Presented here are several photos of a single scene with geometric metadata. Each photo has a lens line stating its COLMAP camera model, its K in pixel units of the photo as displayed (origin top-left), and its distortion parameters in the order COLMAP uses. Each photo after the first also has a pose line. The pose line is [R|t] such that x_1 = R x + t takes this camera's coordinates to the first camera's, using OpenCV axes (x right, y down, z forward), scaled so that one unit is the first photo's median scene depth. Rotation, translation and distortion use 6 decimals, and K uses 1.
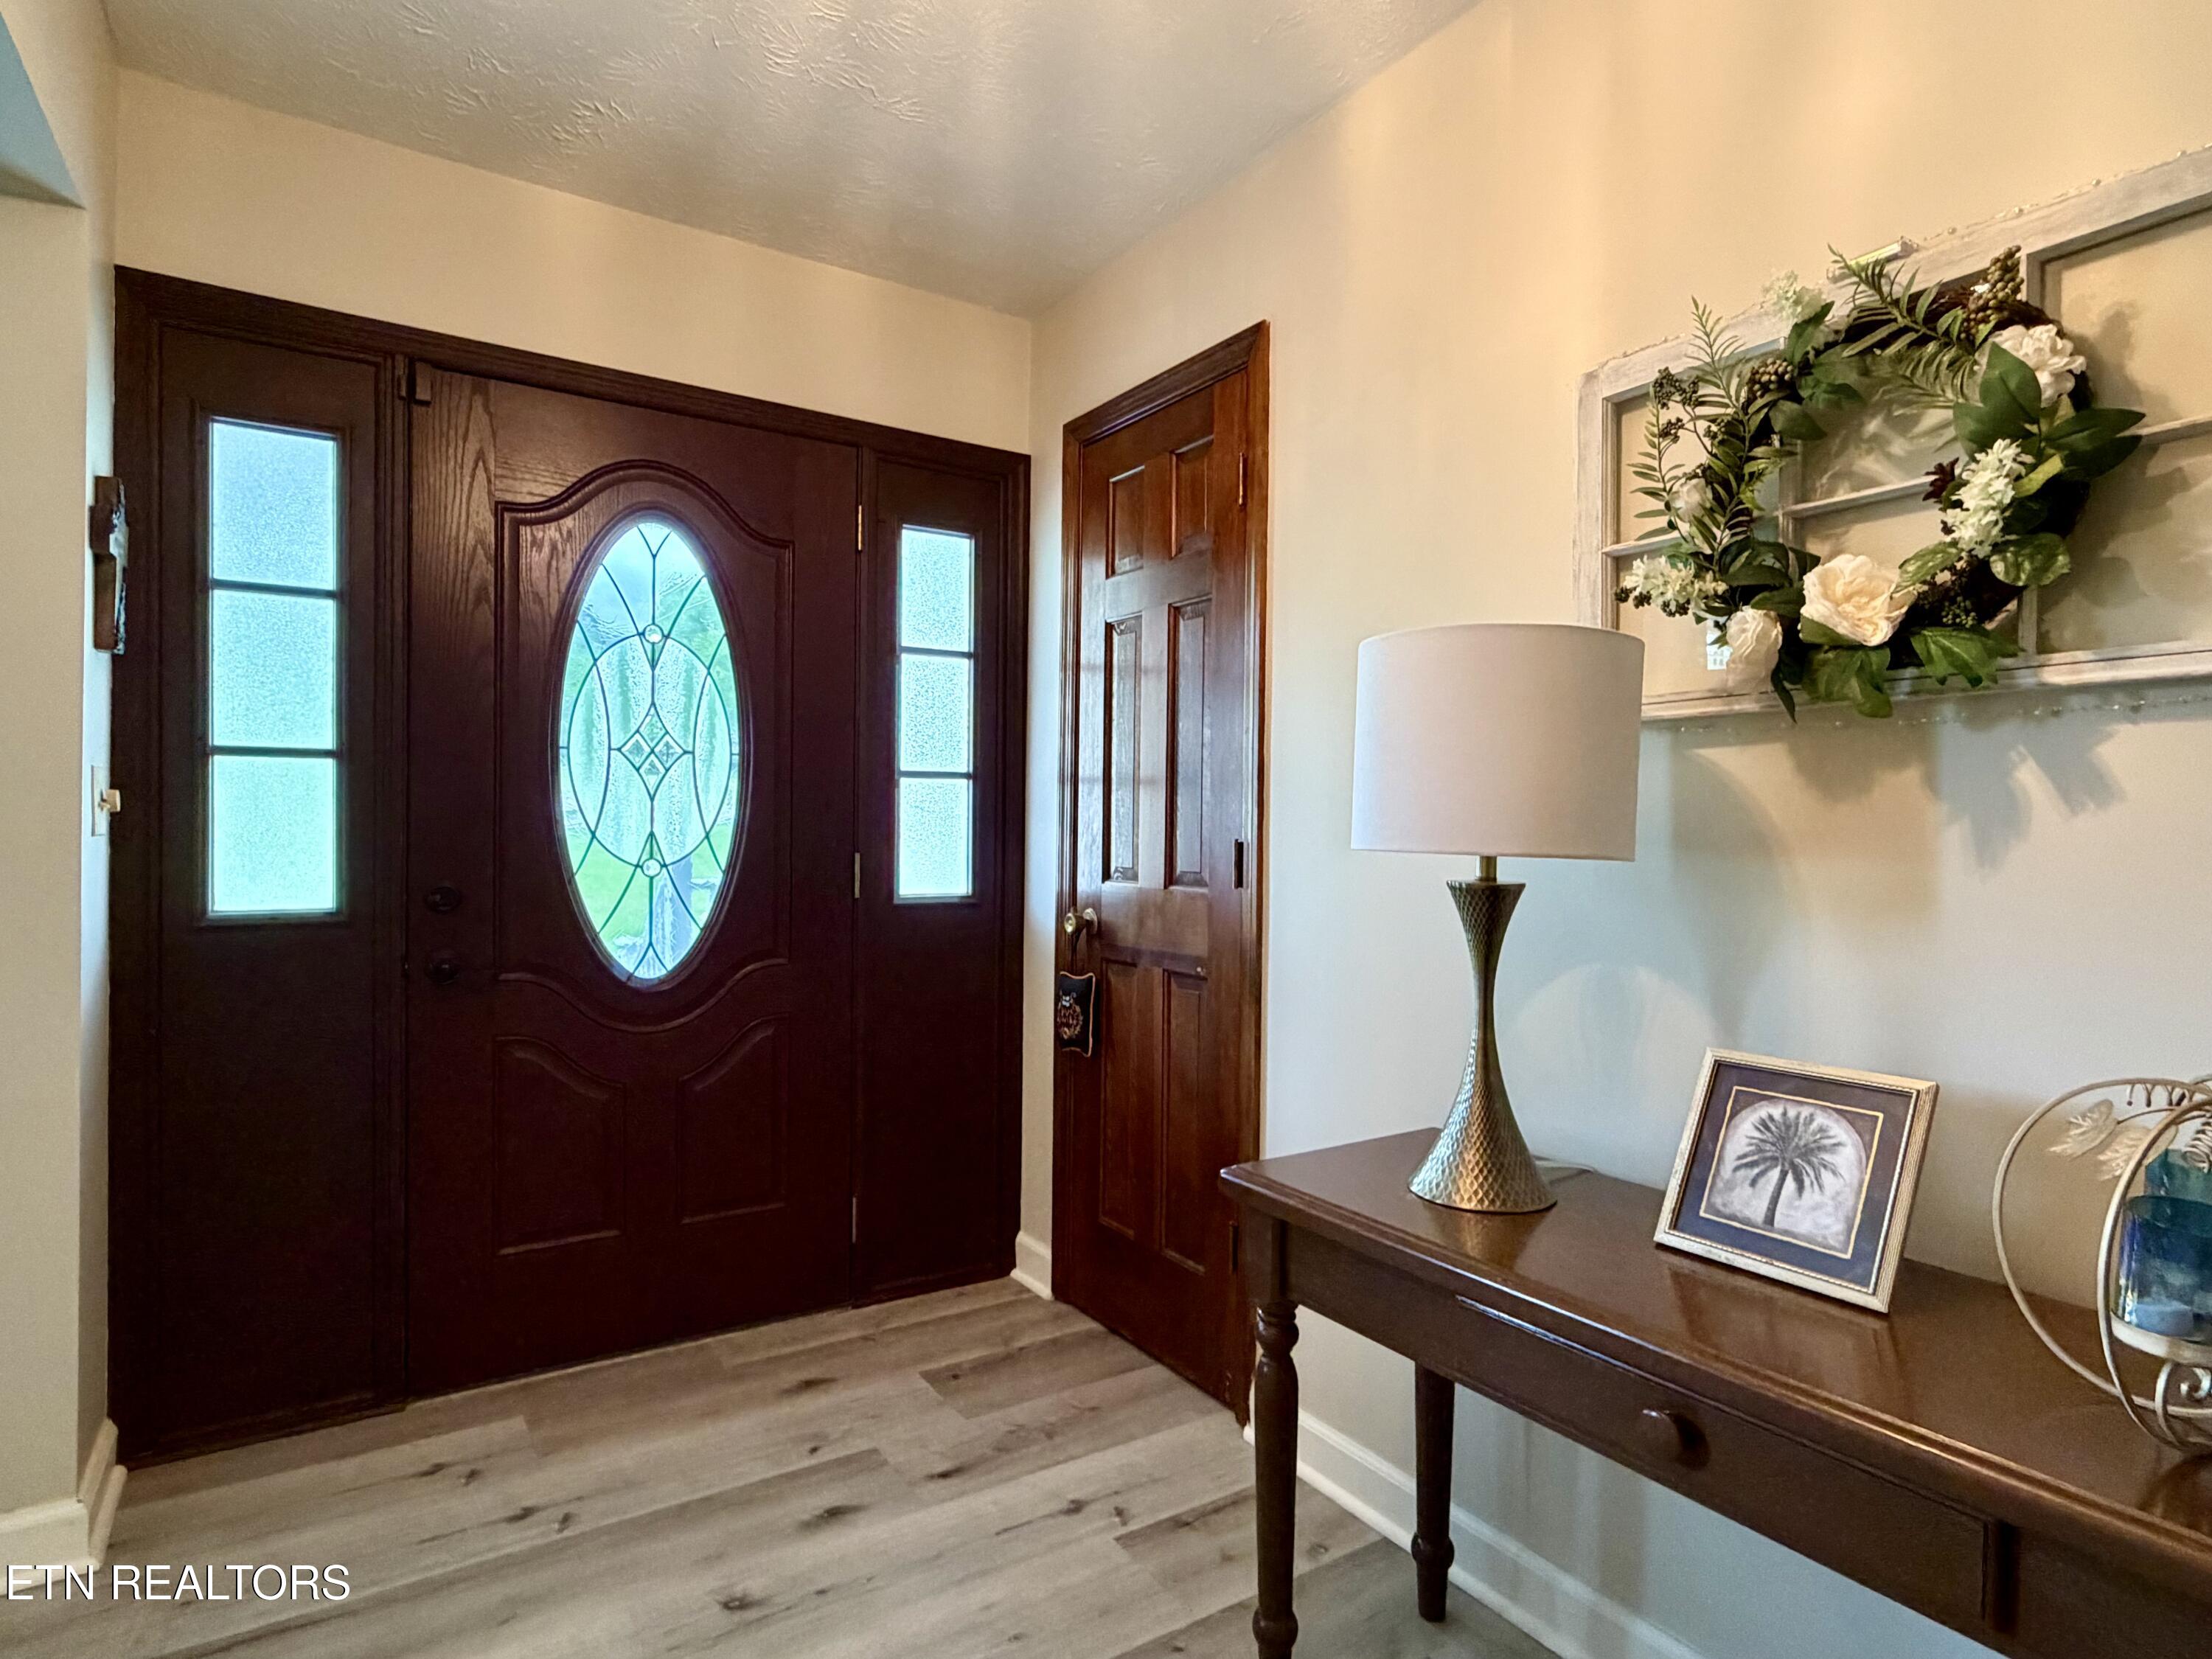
lens RADIAL K [[1157.0, 0, 1106.0], [0, 1157.0, 829.5], [0, 0, 1]] dist [-0.005809, -0.000213]
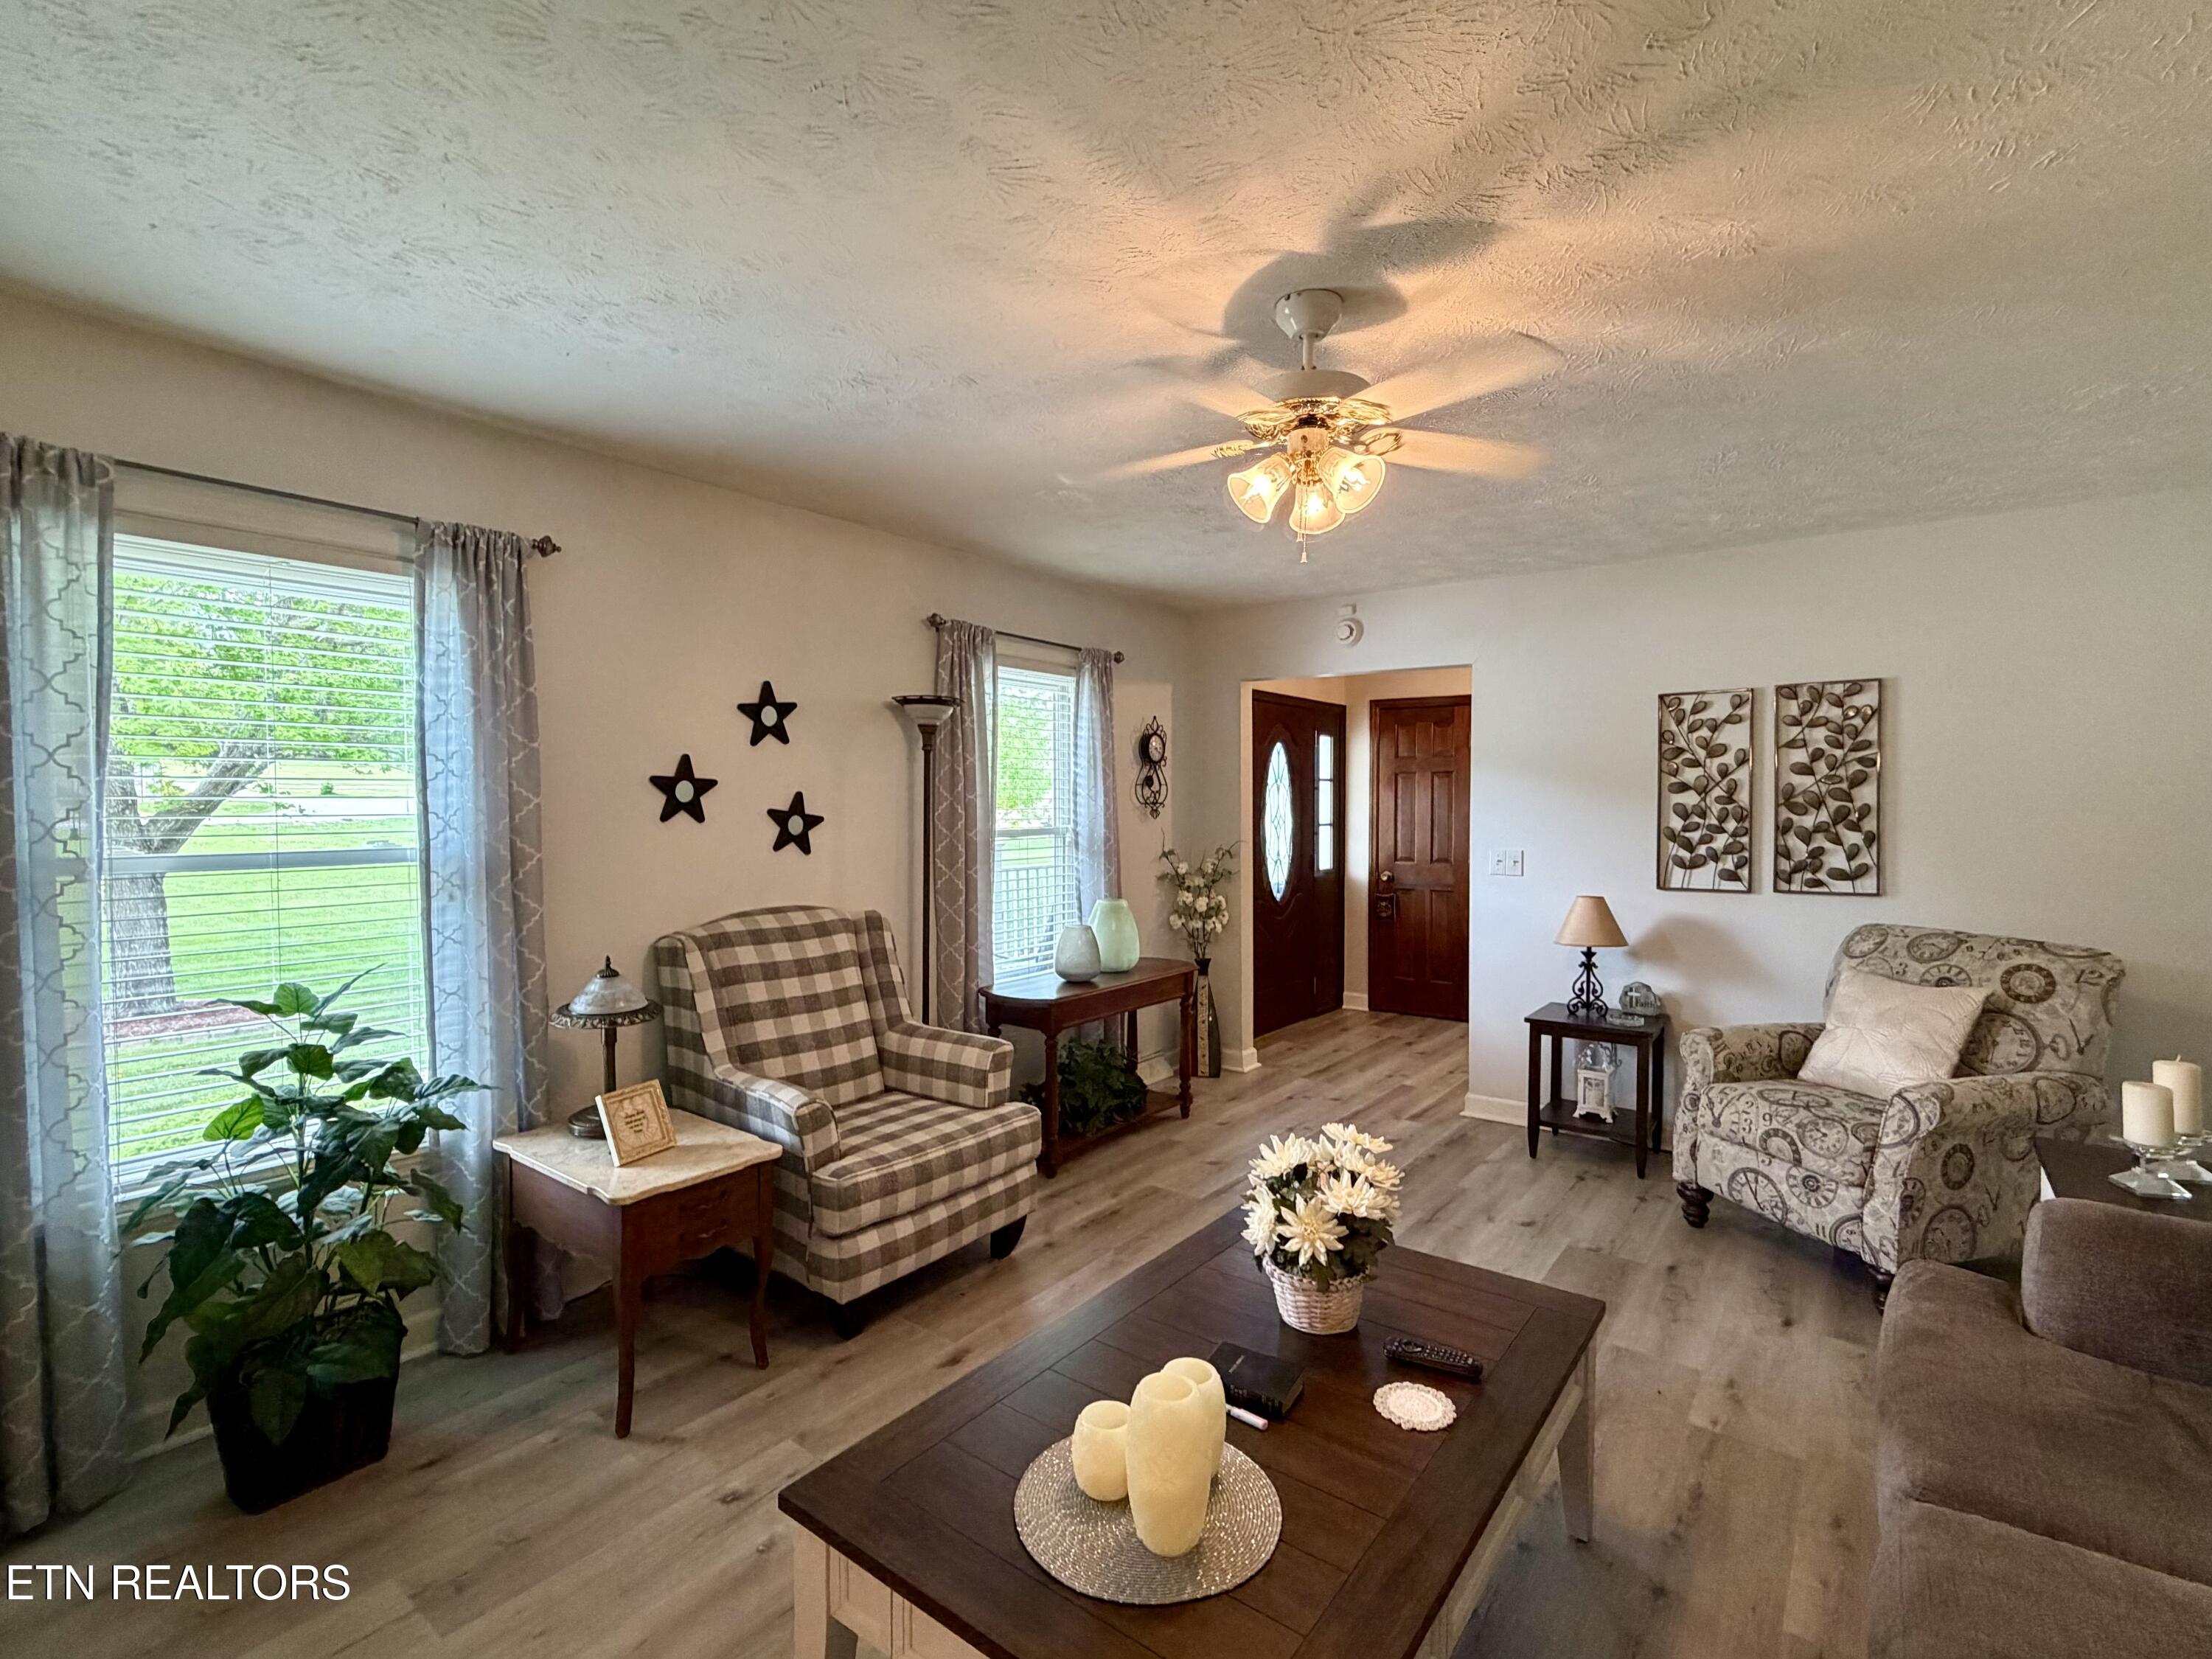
lens RADIAL K [[1025.8, 0, 1106.0], [0, 1025.8, 829.5], [0, 0, 1]] dist [-0.002969, 0.001682]
pose [[0.941902, -0.022536, 0.335130, -1.493081], [0.013779, 0.999499, 0.028484, -0.115807], [-0.335604, -0.022212, 0.941741, -1.144960]]
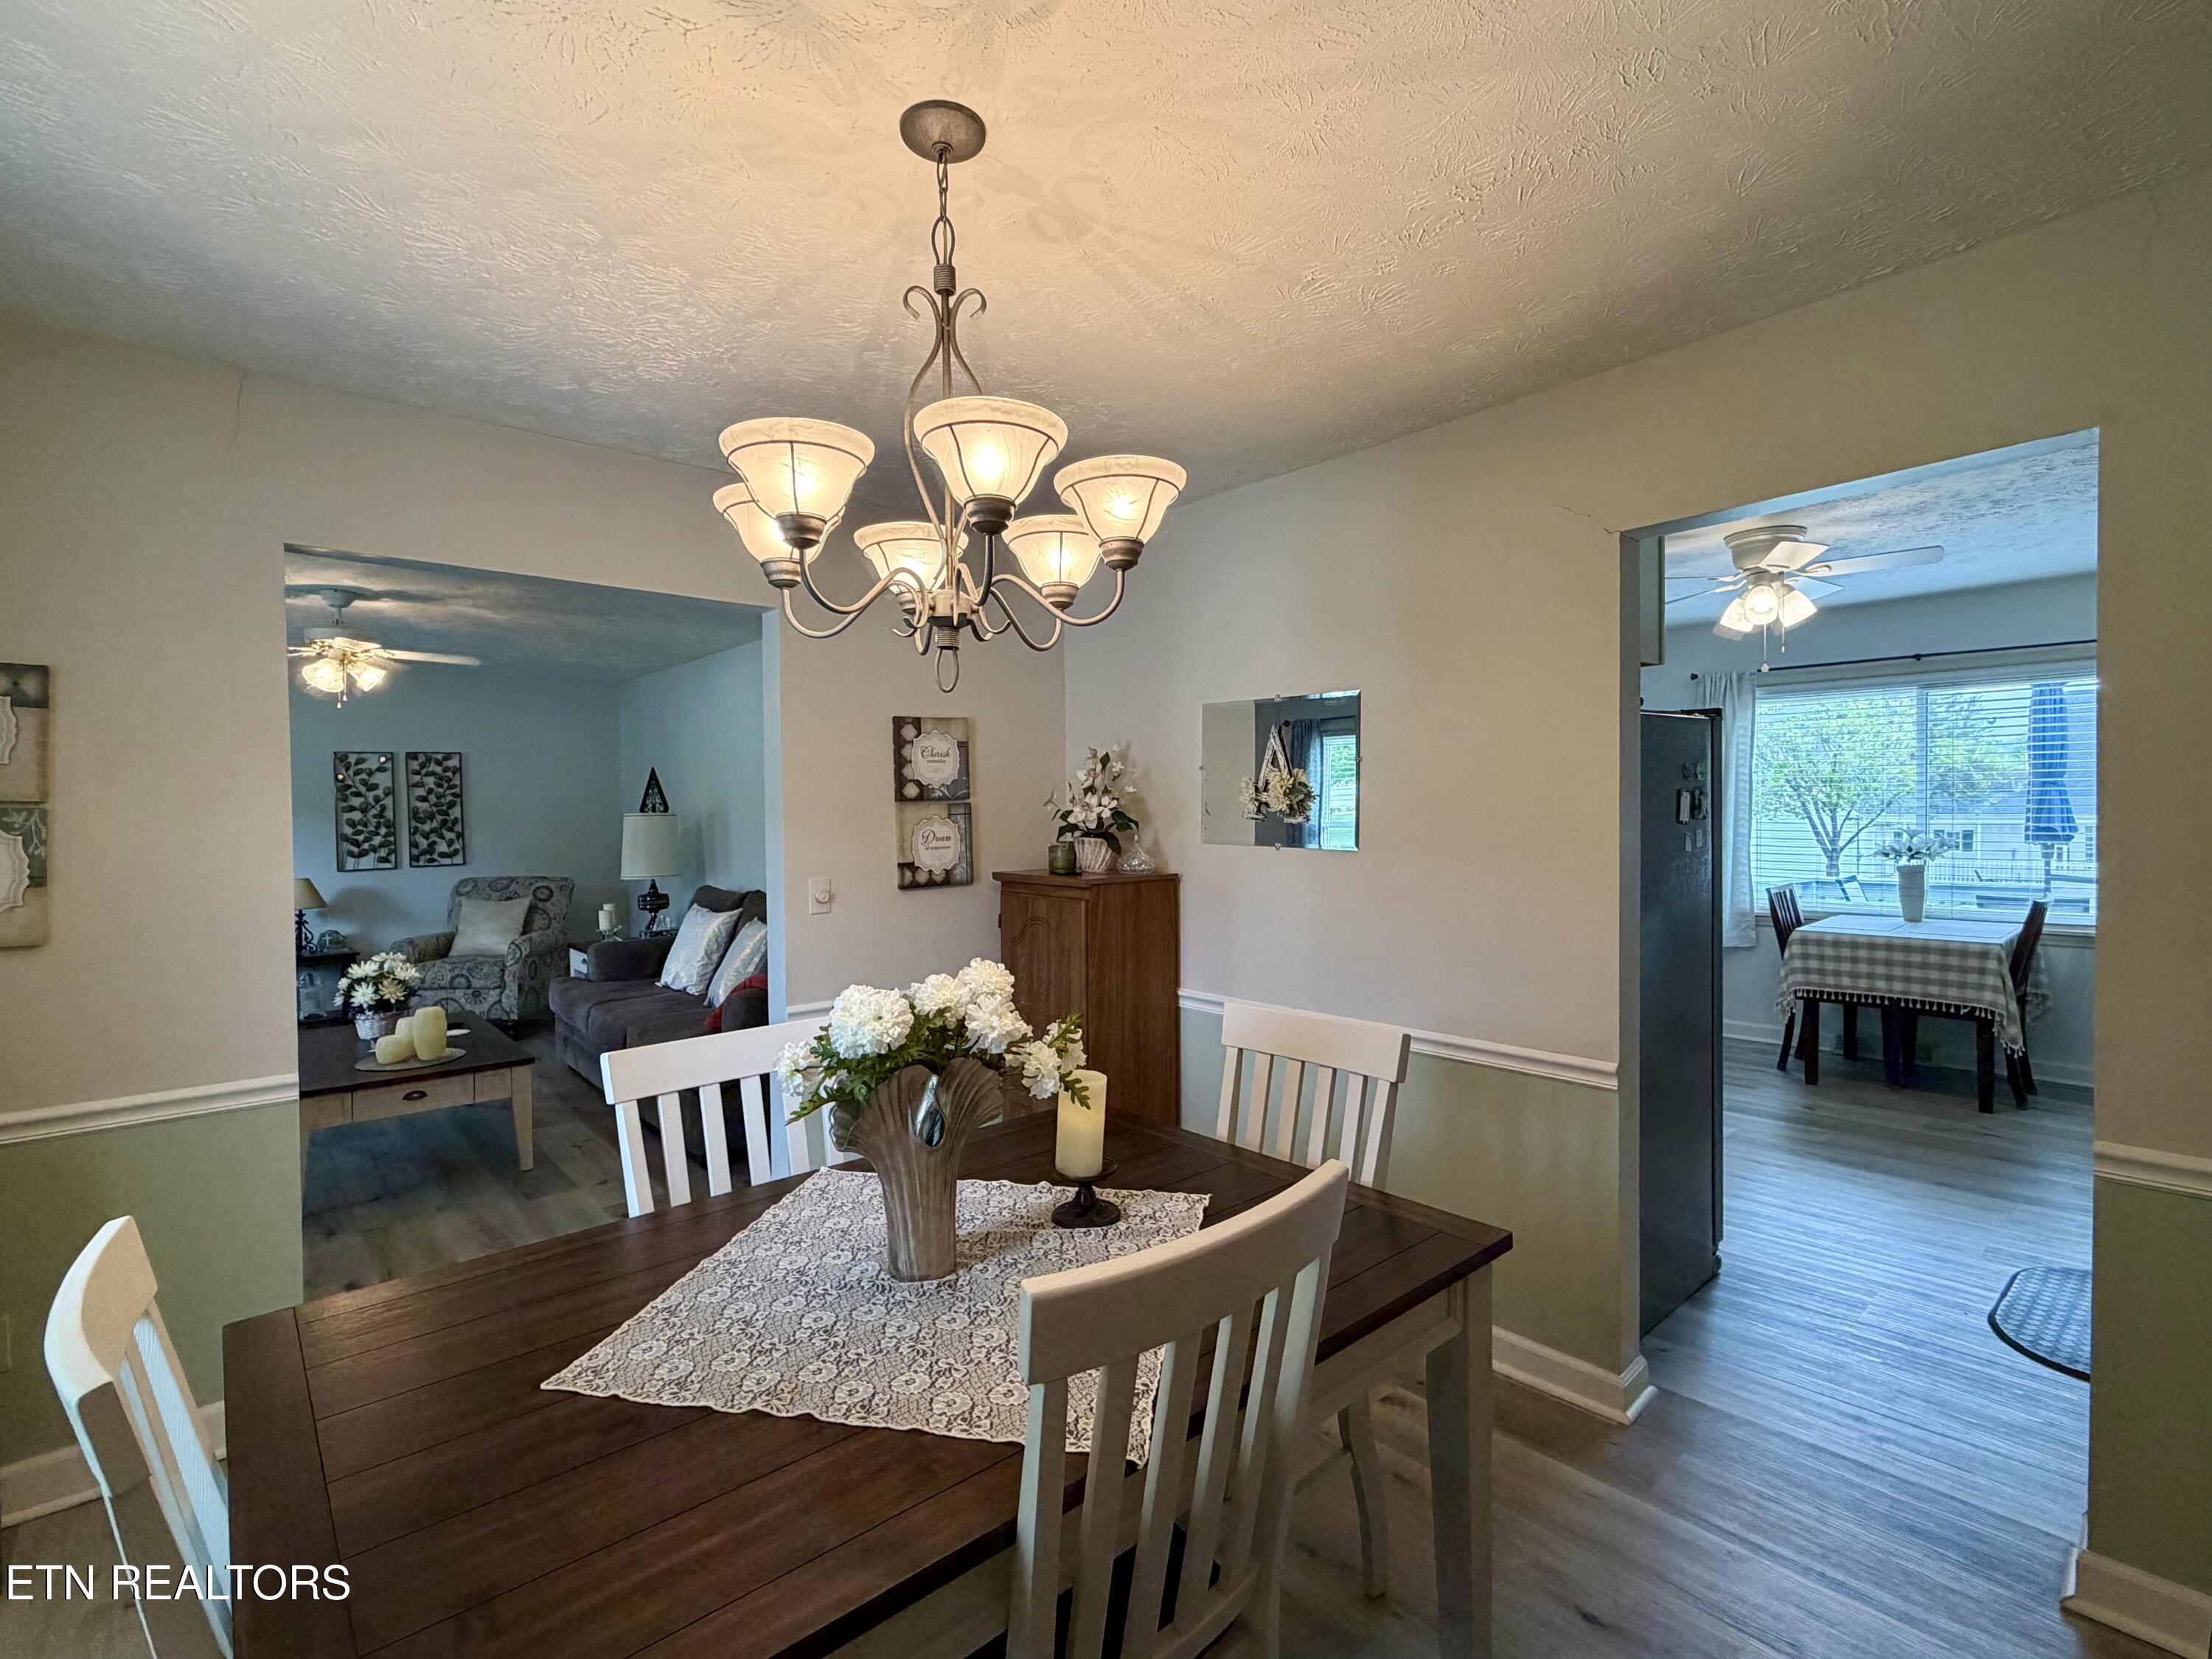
lens RADIAL K [[1025.8, 0, 1106.0], [0, 1025.8, 829.5], [0, 0, 1]] dist [-0.002969, 0.001682]
pose [[-0.144240, -0.033822, 0.988965, -3.492147], [0.013146, 0.999262, 0.036091, -0.147787], [-0.989455, 0.018207, -0.143689, -1.596417]]
